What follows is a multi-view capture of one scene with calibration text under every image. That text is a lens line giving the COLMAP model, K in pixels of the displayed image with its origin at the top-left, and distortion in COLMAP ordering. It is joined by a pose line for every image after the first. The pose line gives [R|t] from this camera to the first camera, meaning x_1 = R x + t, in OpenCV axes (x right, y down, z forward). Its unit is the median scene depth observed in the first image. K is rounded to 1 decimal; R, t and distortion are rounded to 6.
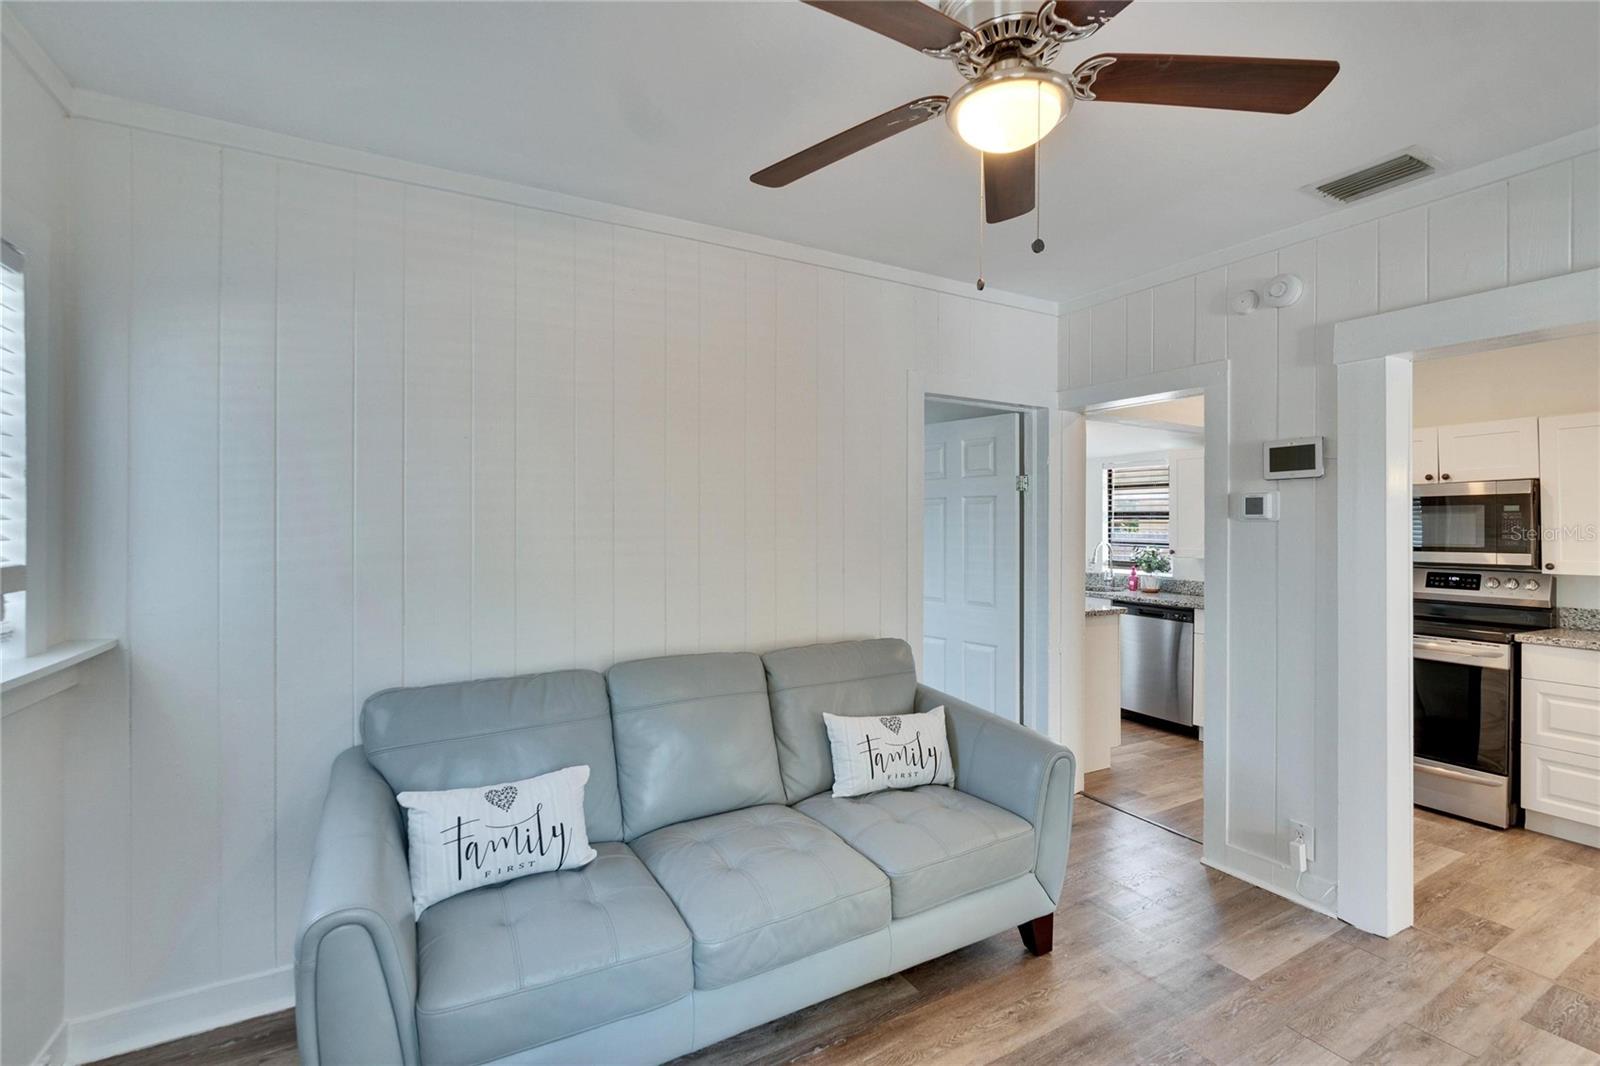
lens RADIAL K [[720.3, 0, 766.4], [0, 720.3, 525.0], [0, 0, 1]] dist [-0.005539, 0.001545]
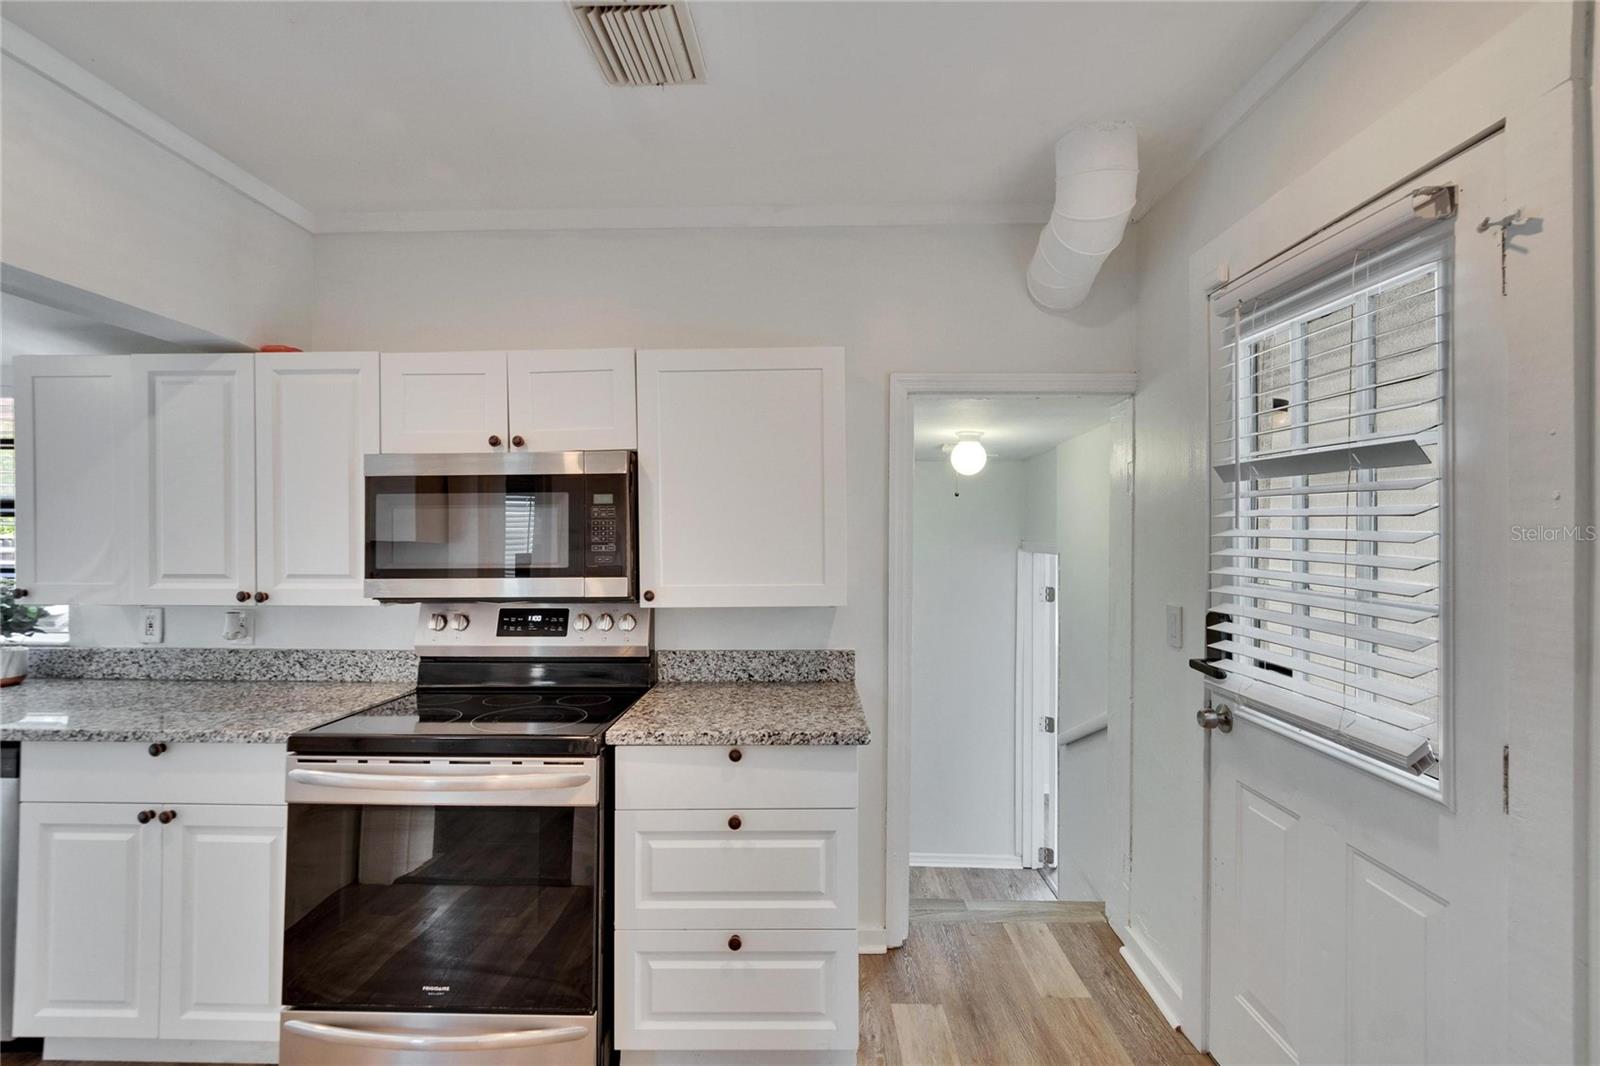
lens RADIAL K [[720.3, 0, 815.6], [0, 720.3, 528.2], [0, 0, 1]] dist [-0.005539, 0.001545]
pose [[0.477134, -0.004033, 0.878821, 0.603966], [-0.000402, 0.999988, 0.004807, -0.002975], [-0.878830, -0.002647, 0.477127, 0.566384]]
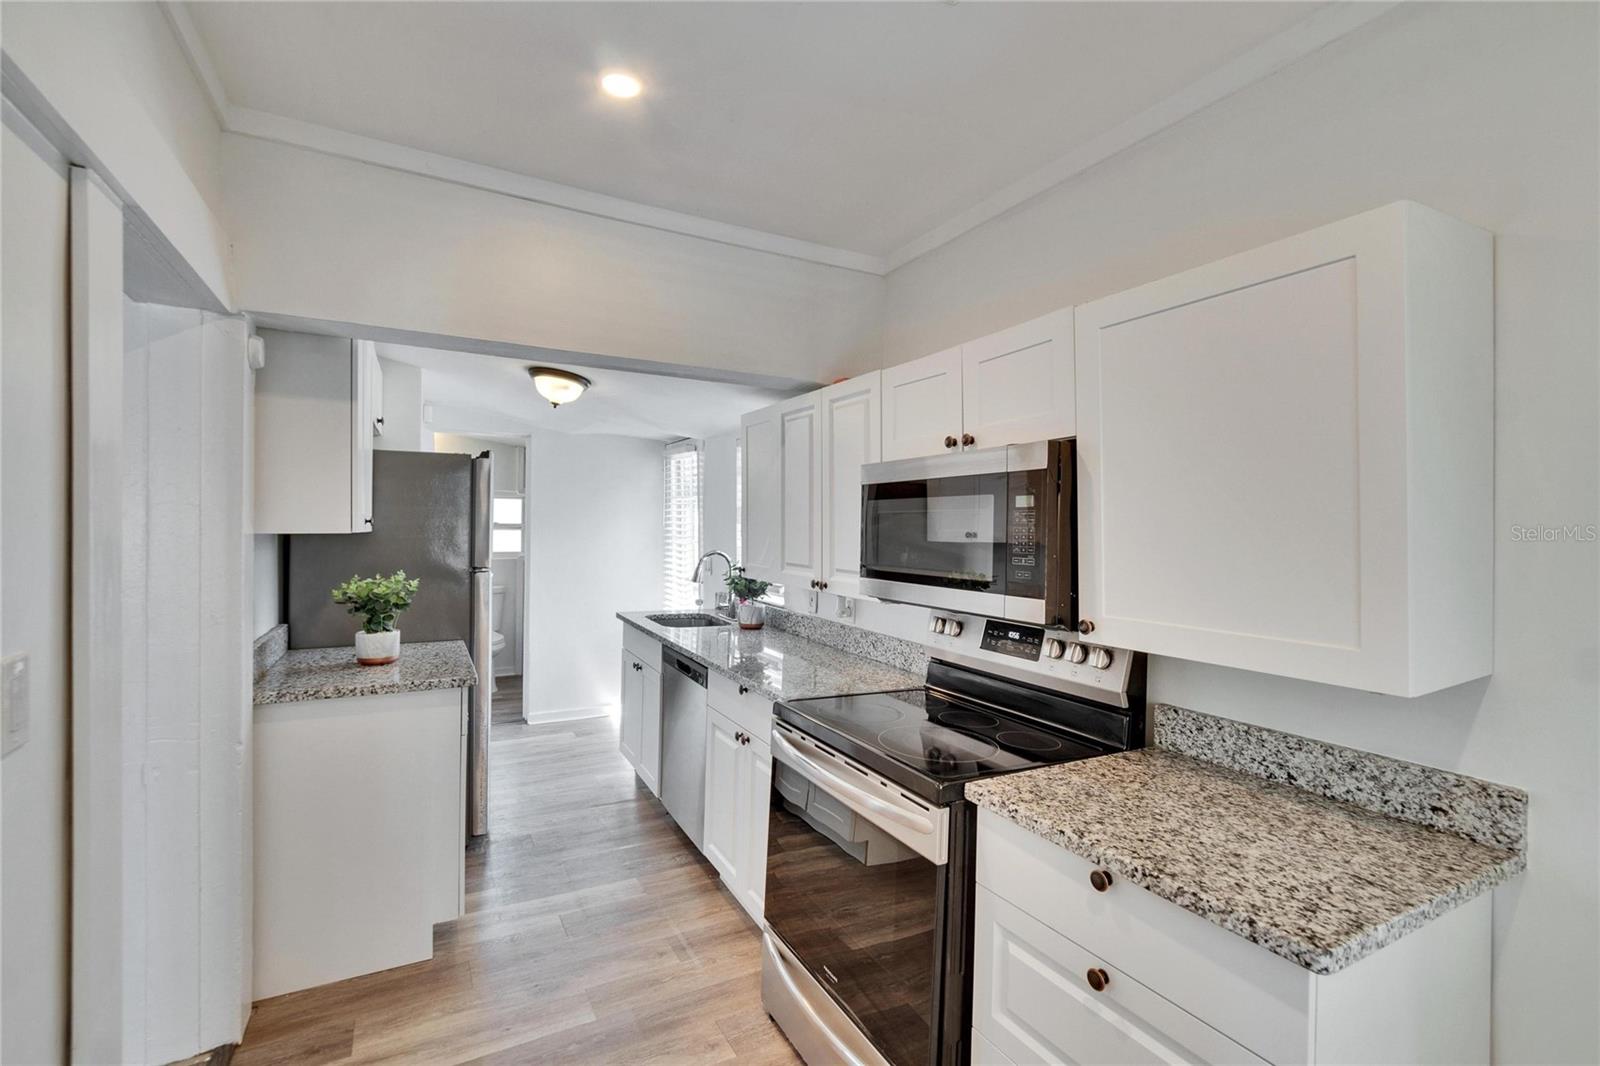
lens RADIAL K [[720.3, 0, 771.7], [0, 720.3, 522.7], [0, 0, 1]] dist [-0.005539, 0.001545]
pose [[0.999856, 0.006065, -0.015857, 0.869873], [-0.005984, 0.999969, 0.005134, -0.010705], [0.015888, -0.005039, 0.999861, 0.516049]]
